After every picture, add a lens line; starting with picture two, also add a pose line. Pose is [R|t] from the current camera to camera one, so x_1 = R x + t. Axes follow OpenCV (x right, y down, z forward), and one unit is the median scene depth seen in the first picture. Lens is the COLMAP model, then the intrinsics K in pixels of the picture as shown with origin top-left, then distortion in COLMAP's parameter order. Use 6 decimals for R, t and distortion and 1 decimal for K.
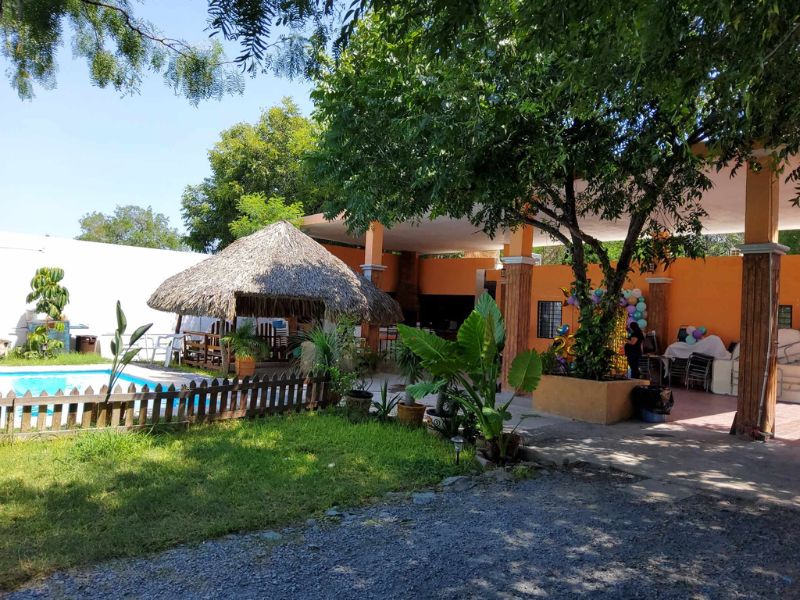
lens RADIAL K [[506.1, 0, 400.0], [0, 506.1, 300.0], [0, 0, 1]] dist [0.000534, -0.000017]
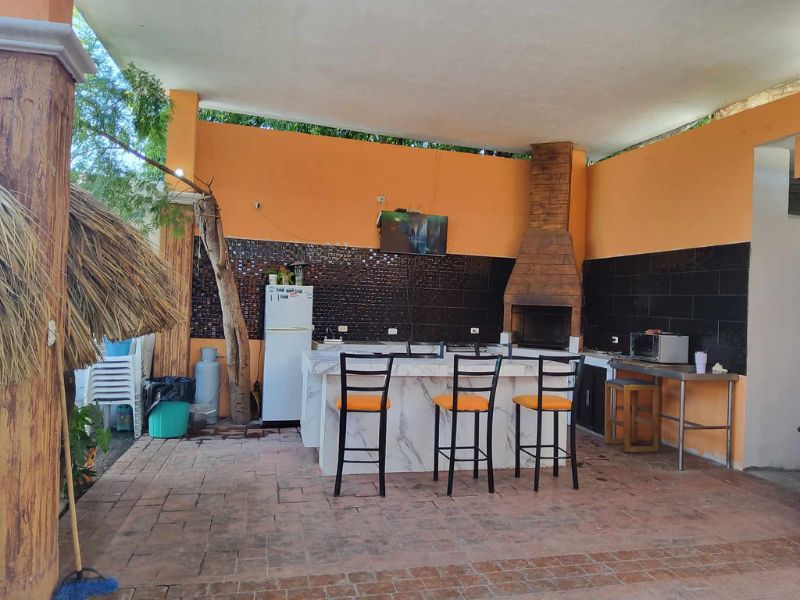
lens RADIAL K [[570.3, 0, 400.0], [0, 570.3, 300.0], [0, 0, 1]] dist [0.002743, -0.000210]
pose [[0.903867, -0.019864, -0.427352, 0.151393], [0.016347, 0.999796, -0.011899, 0.032994], [0.427501, 0.003769, 0.904007, 0.933042]]
